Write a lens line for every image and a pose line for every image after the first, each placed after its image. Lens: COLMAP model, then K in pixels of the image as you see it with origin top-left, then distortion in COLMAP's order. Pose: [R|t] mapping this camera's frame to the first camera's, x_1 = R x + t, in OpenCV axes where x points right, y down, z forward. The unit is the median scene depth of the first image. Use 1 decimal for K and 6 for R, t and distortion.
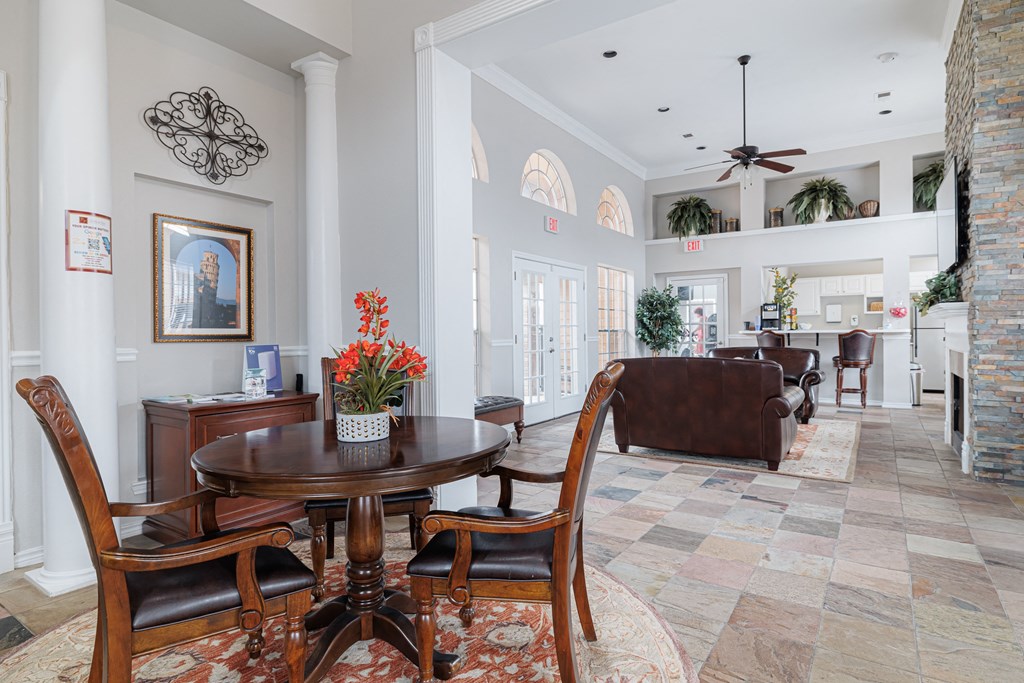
lens RADIAL K [[533.7, 0, 509.4], [0, 533.7, 338.8], [0, 0, 1]] dist [-0.005070, 0.000200]
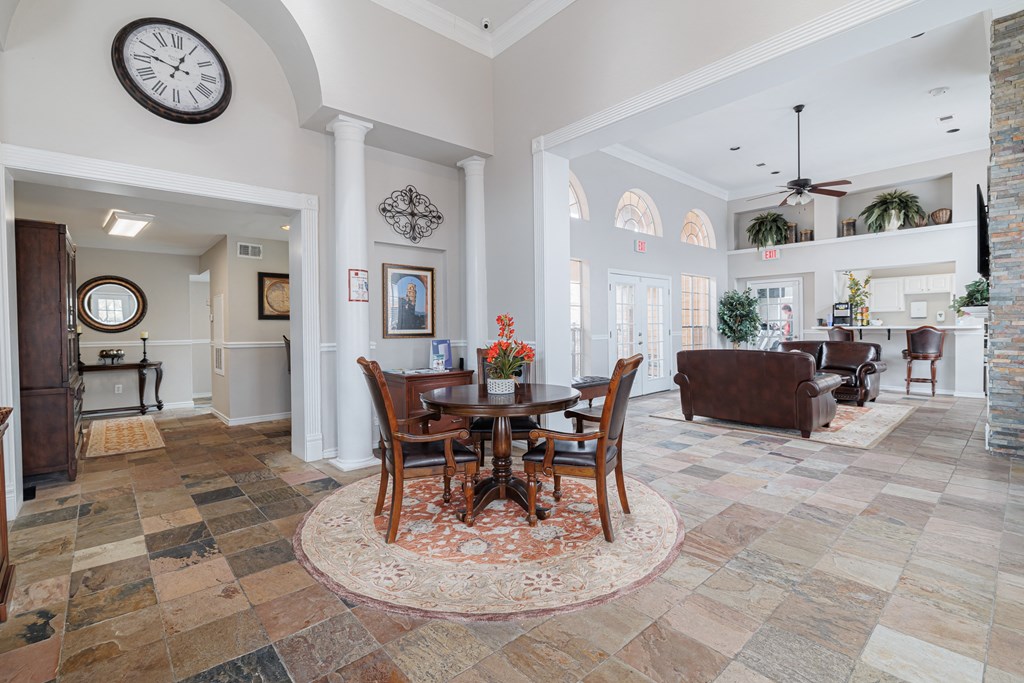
lens RADIAL K [[449.7, 0, 512.4], [0, 449.7, 332.7], [0, 0, 1]] dist [0.002844, -0.001288]
pose [[0.971119, 0.001347, -0.238590, 0.068469], [-0.000170, 0.999988, 0.004955, -0.015255], [0.238594, -0.004772, 0.971108, -0.252570]]
